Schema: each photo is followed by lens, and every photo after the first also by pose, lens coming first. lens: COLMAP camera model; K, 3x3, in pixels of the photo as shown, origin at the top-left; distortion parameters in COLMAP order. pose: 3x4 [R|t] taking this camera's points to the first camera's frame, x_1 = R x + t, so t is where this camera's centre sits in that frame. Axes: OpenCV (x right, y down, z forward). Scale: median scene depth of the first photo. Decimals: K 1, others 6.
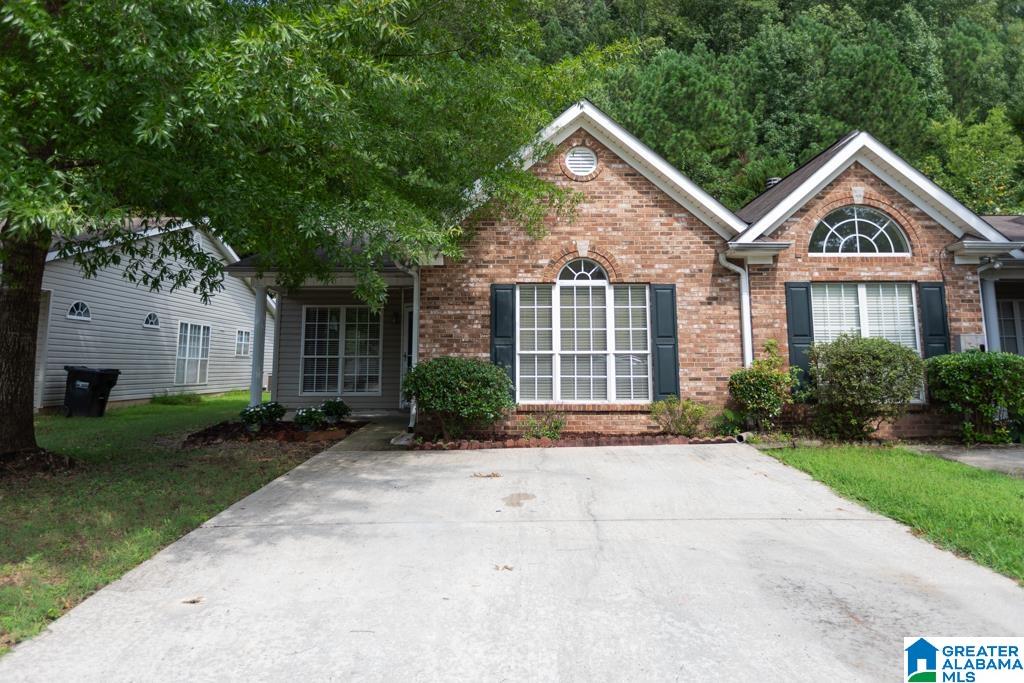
lens RADIAL K [[659.2, 0, 506.5], [0, 659.2, 374.0], [0, 0, 1]] dist [-0.010587, -0.000730]
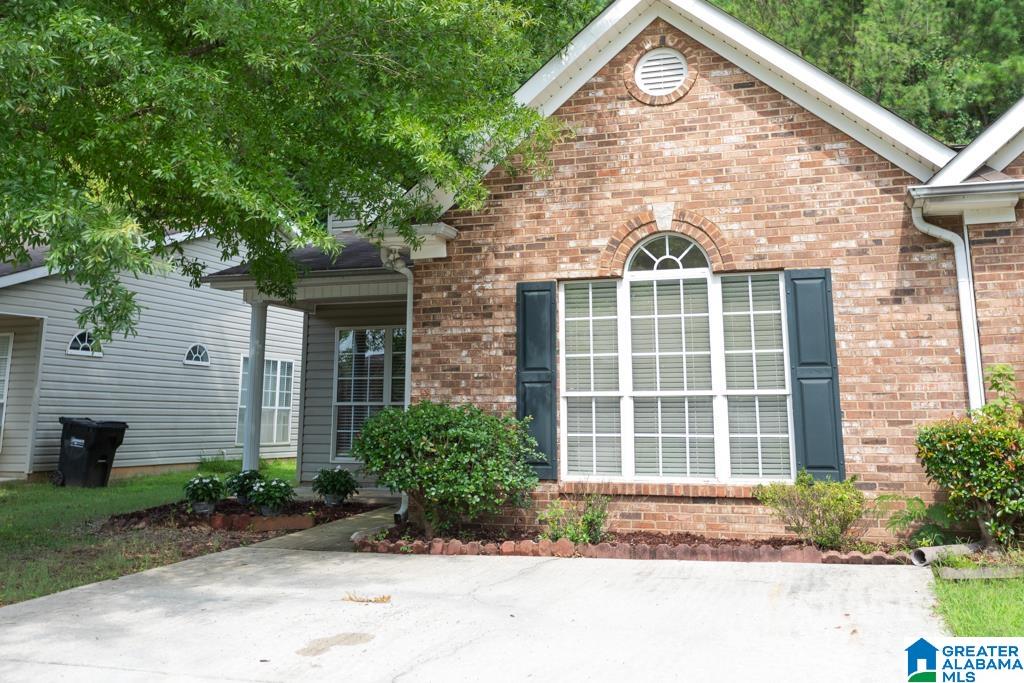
lens RADIAL K [[1023.6, 0, 512.1], [0, 1023.6, 338.9], [0, 0, 1]] dist [-0.018302, 0.000000]
pose [[0.940713, -0.025823, -0.338218, 0.292857], [-0.005029, 0.995927, -0.090027, 0.001000], [0.339165, 0.086391, 0.936752, 0.109292]]
